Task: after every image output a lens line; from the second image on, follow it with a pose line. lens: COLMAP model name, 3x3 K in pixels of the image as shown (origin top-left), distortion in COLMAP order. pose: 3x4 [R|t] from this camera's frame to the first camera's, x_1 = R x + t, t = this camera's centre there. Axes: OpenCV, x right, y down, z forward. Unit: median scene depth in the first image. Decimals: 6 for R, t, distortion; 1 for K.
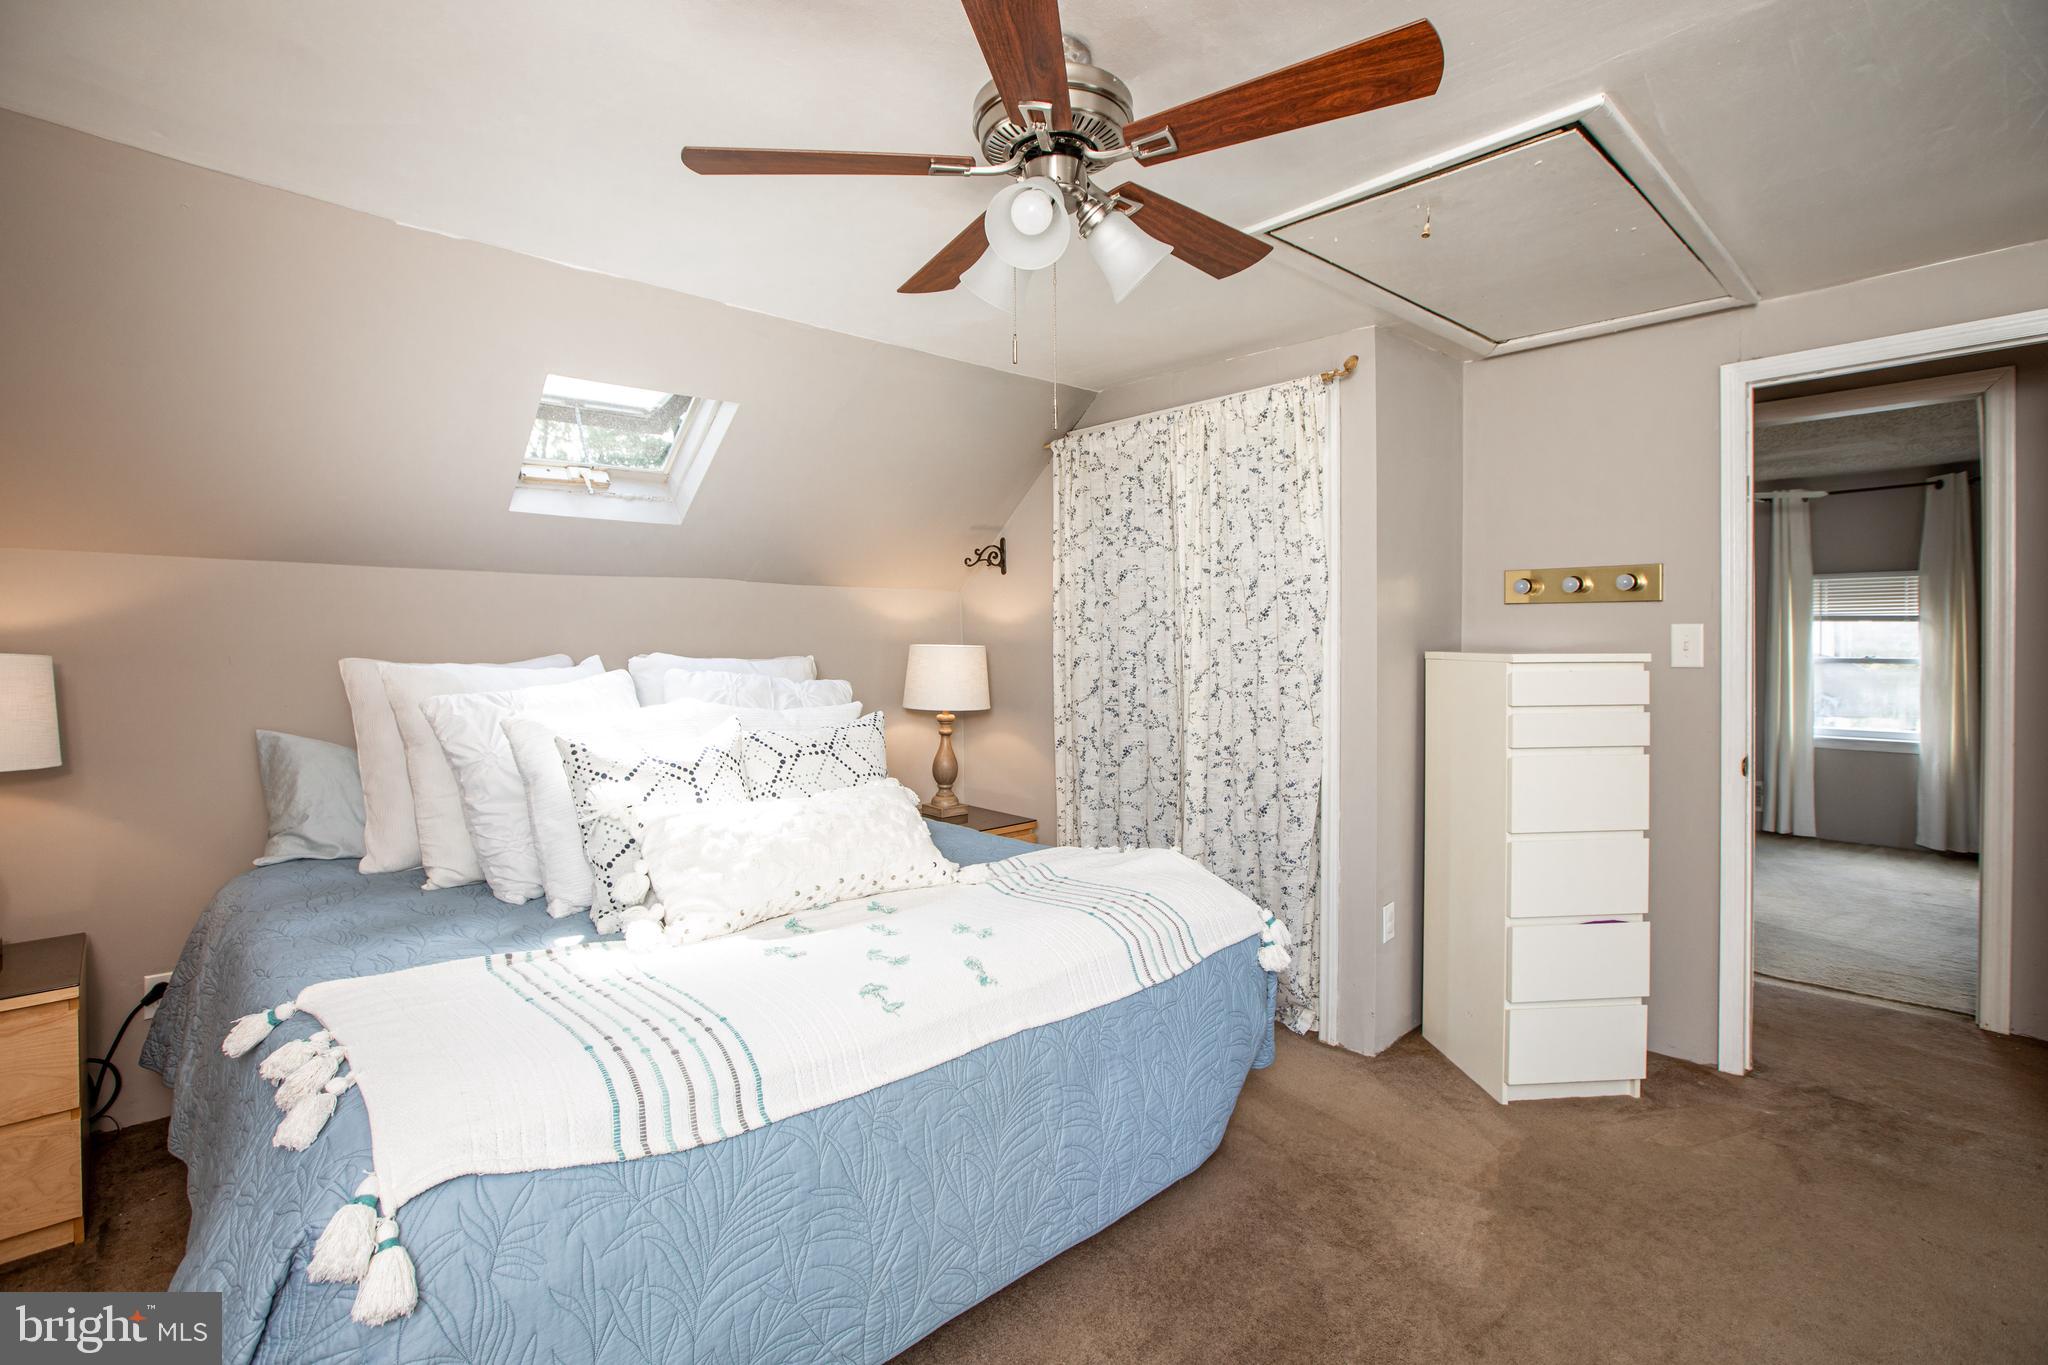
lens RADIAL K [[941.9, 0, 1020.2], [0, 941.9, 654.8], [0, 0, 1]] dist [-0.056754, 0.023865]
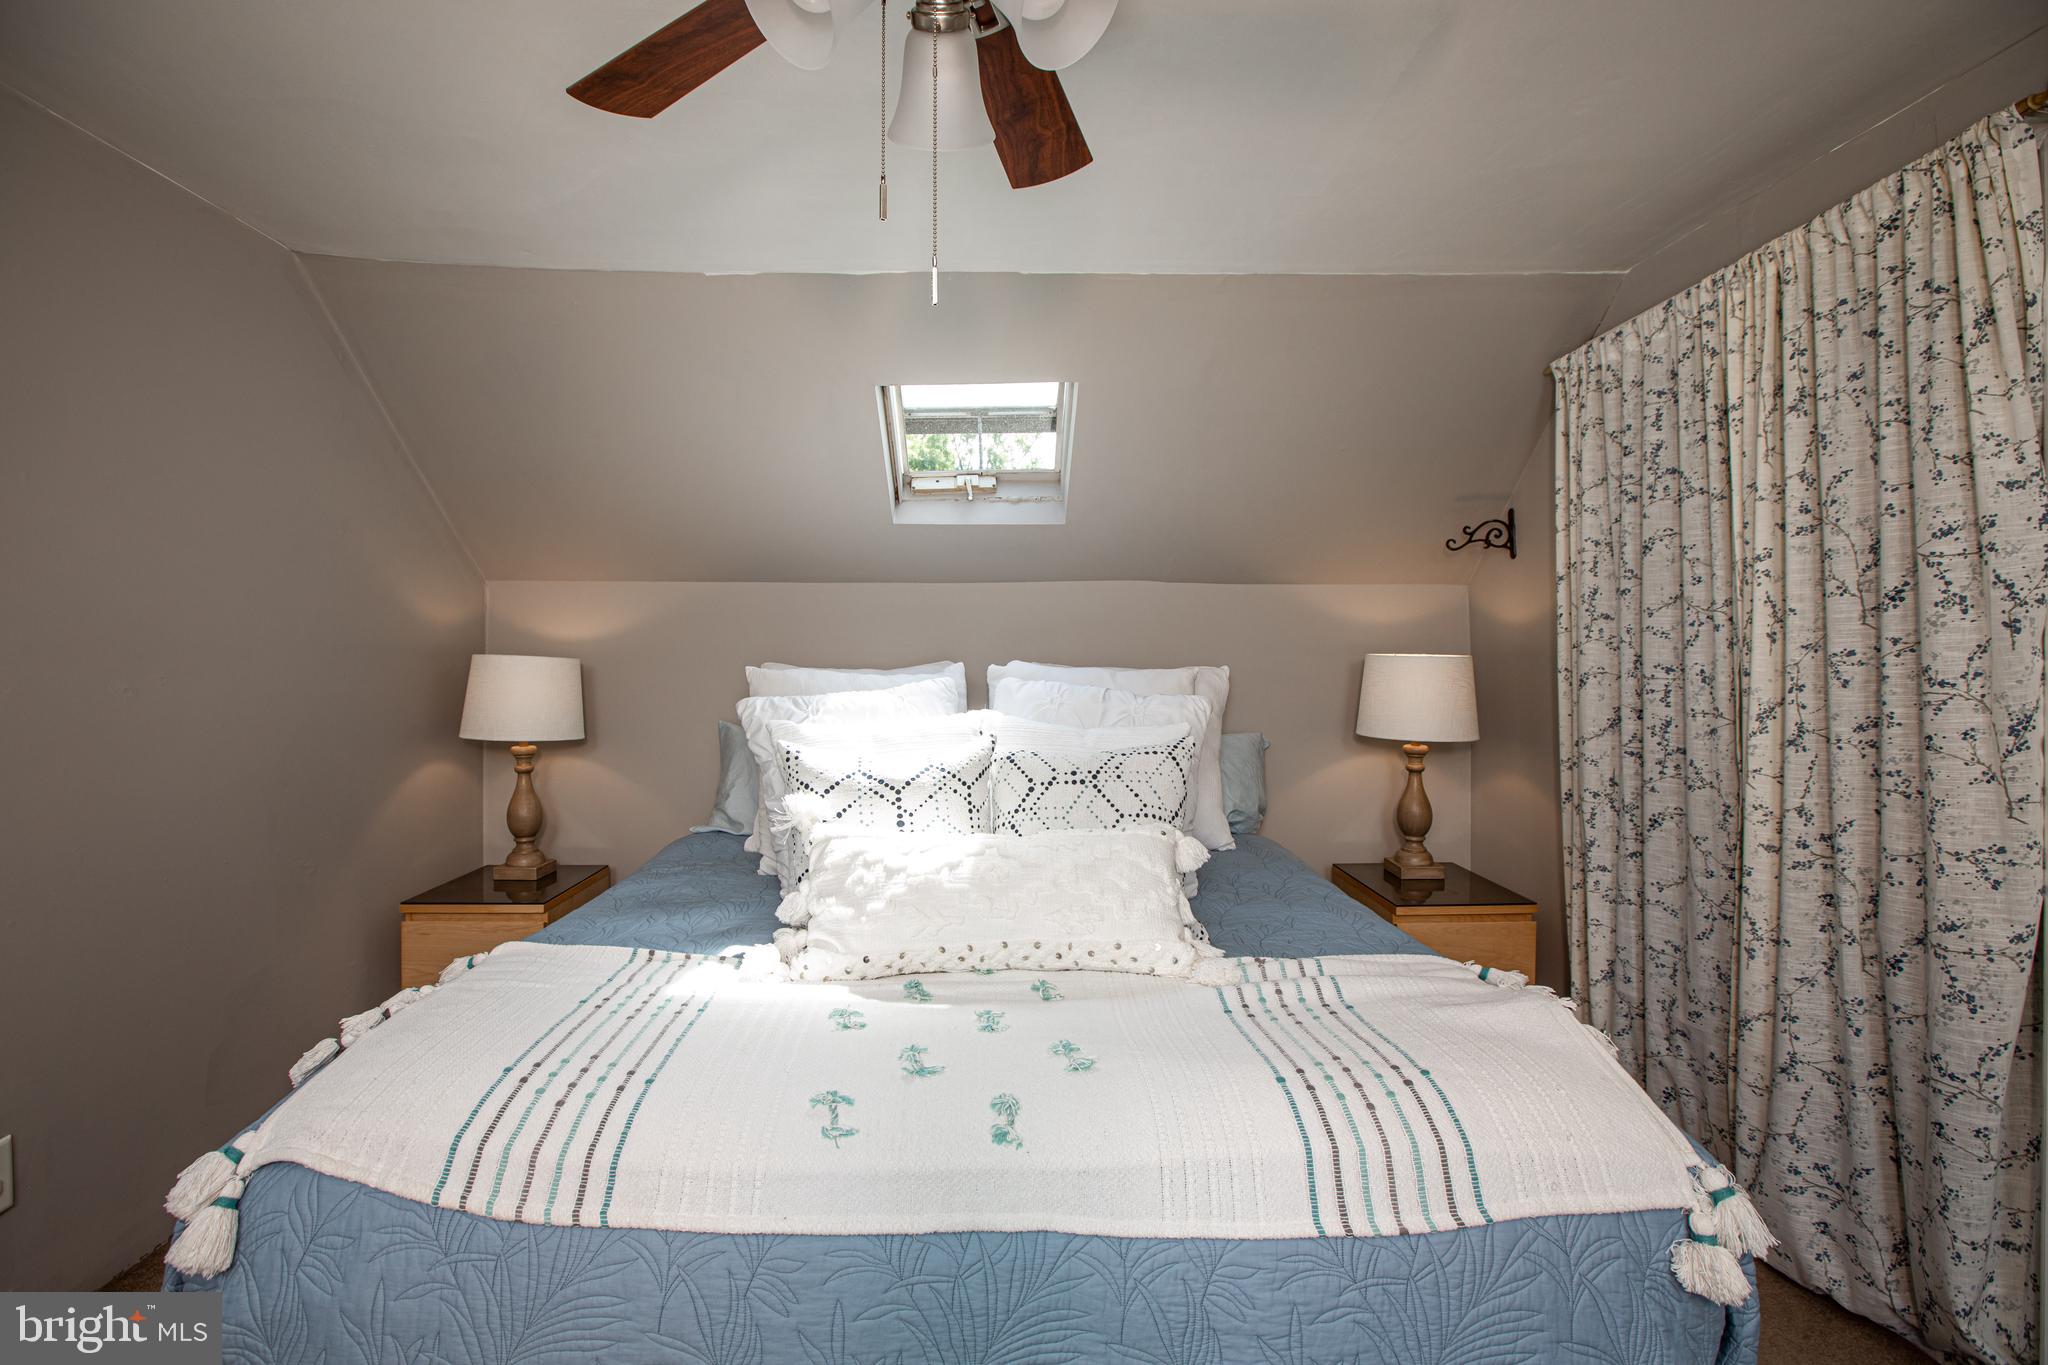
lens RADIAL K [[941.9, 0, 1020.2], [0, 941.9, 654.8], [0, 0, 1]] dist [-0.056754, 0.023865]
pose [[0.739940, 0.002699, -0.672667, 0.240425], [-0.011378, 0.999899, -0.008504, -0.000212], [0.672576, 0.013946, 0.739897, 0.277984]]
